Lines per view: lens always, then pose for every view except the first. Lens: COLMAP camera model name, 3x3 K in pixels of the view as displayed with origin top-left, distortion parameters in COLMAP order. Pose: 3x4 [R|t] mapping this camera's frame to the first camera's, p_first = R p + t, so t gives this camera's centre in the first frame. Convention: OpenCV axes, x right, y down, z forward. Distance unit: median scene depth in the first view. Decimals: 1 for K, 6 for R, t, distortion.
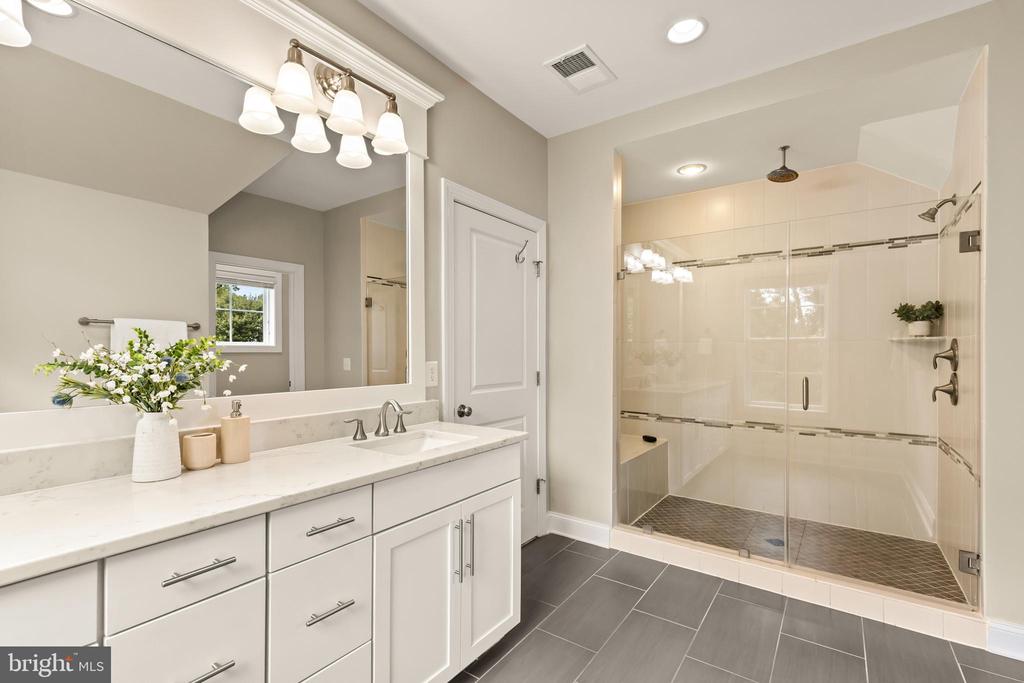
lens RADIAL K [[458.9, 0, 511.9], [0, 458.9, 351.3], [0, 0, 1]] dist [0.005057, -0.000593]
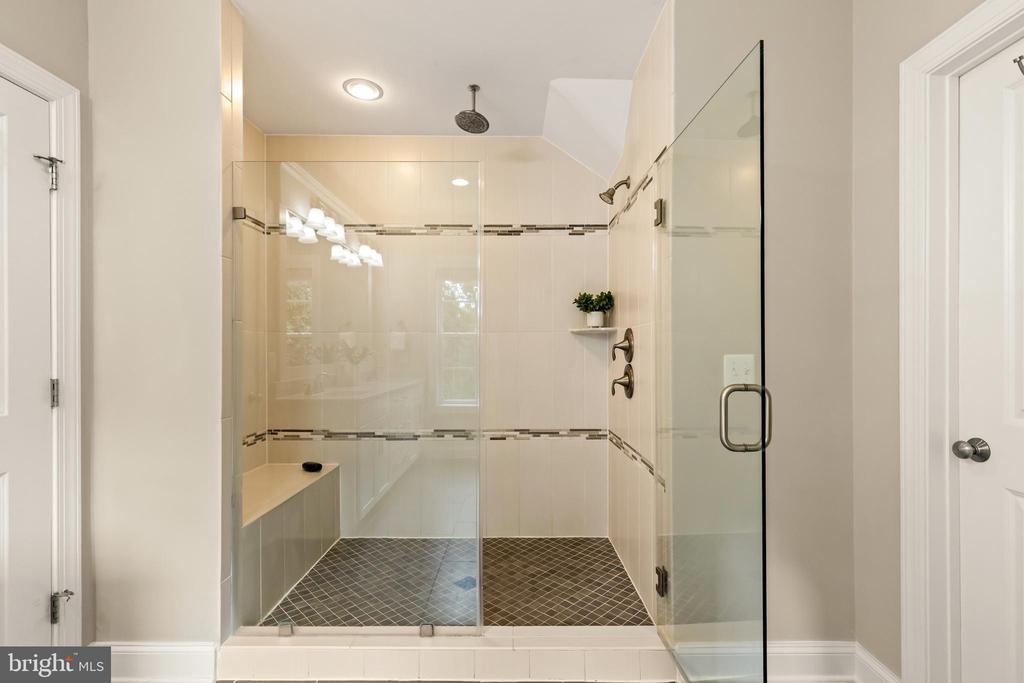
lens RADIAL K [[458.9, 0, 511.7], [0, 458.9, 348.6], [0, 0, 1]] dist [0.005057, -0.000593]
pose [[0.815637, -0.000896, 0.578563, 0.173573], [0.003473, 0.999988, -0.003346, 0.013699], [-0.578553, 0.004739, 0.815631, 0.297061]]
